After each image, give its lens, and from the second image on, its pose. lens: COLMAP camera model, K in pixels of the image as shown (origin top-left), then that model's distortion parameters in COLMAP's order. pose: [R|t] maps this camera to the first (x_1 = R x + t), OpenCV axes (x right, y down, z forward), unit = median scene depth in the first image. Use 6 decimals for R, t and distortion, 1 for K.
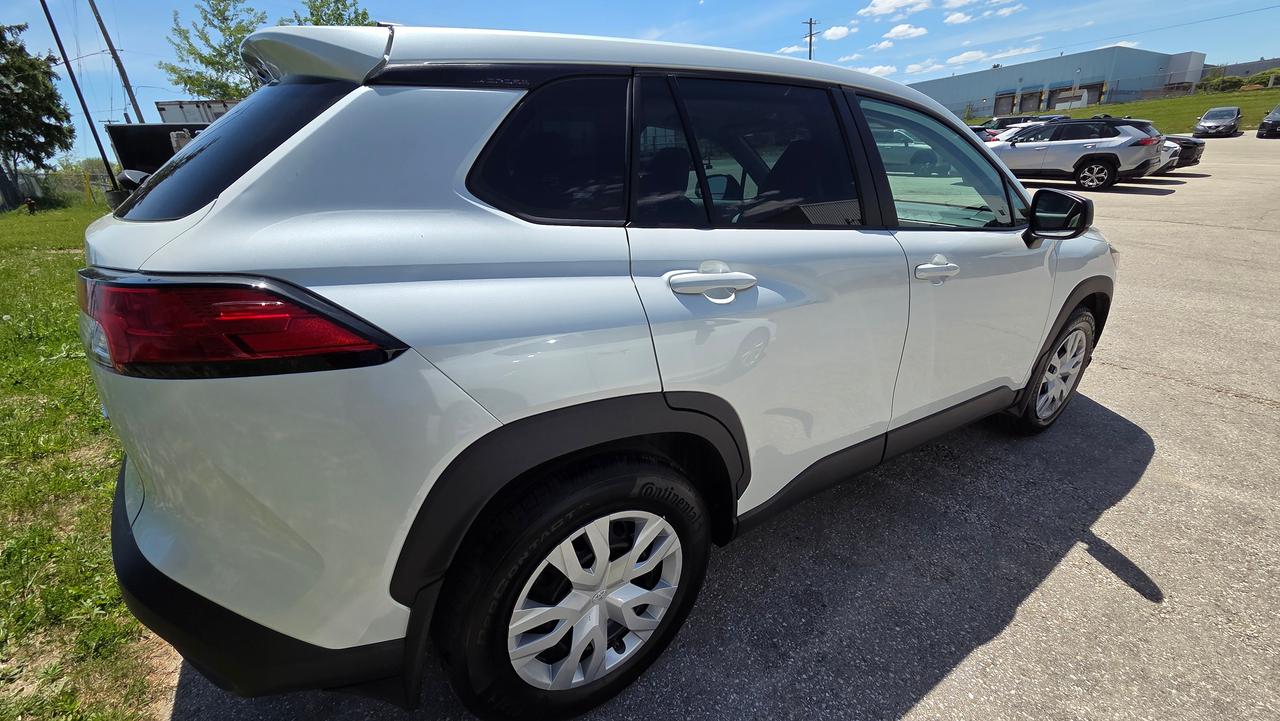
lens RADIAL K [[527.5, 0, 636.6], [0, 527.5, 368.3], [0, 0, 1]] dist [0.003105, -0.000620]
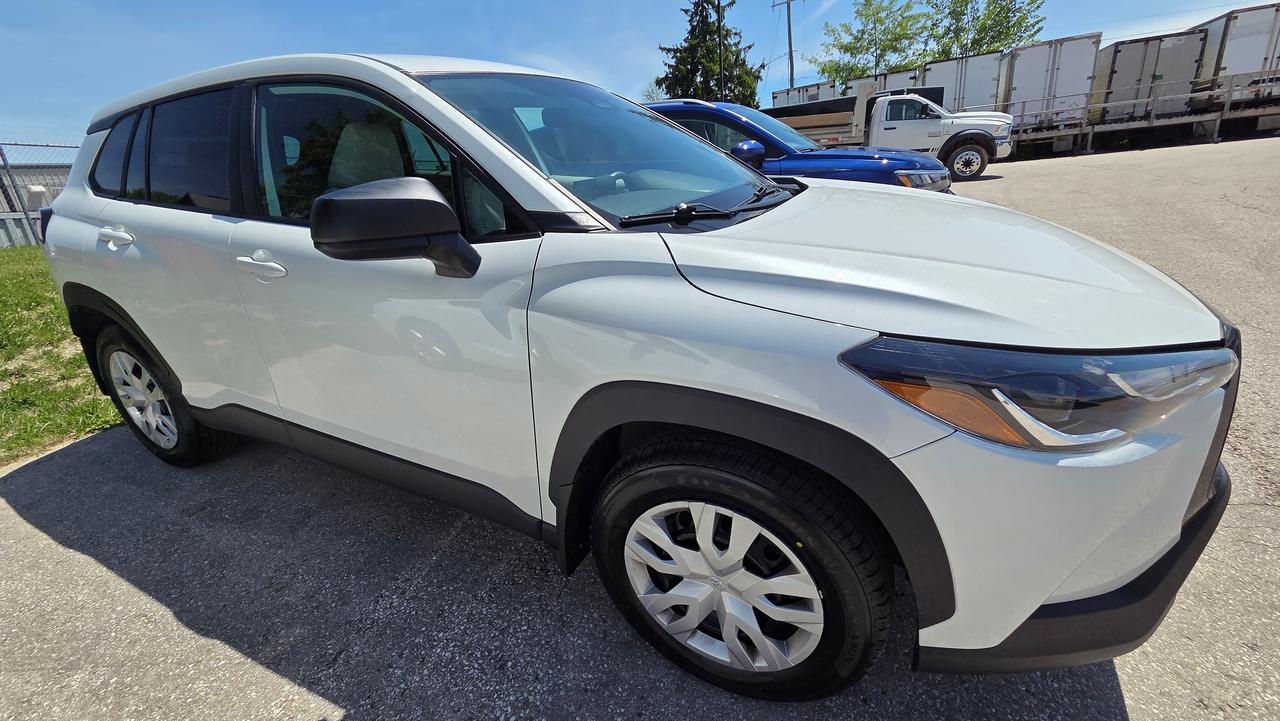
lens RADIAL K [[527.5, 0, 635.4], [0, 527.5, 360.3], [0, 0, 1]] dist [0.003105, -0.000620]
pose [[0.491856, 0.299908, -0.817394, 1.551855], [-0.266446, 0.945610, 0.186621, -0.346027], [0.828905, 0.126000, 0.545013, 0.955065]]
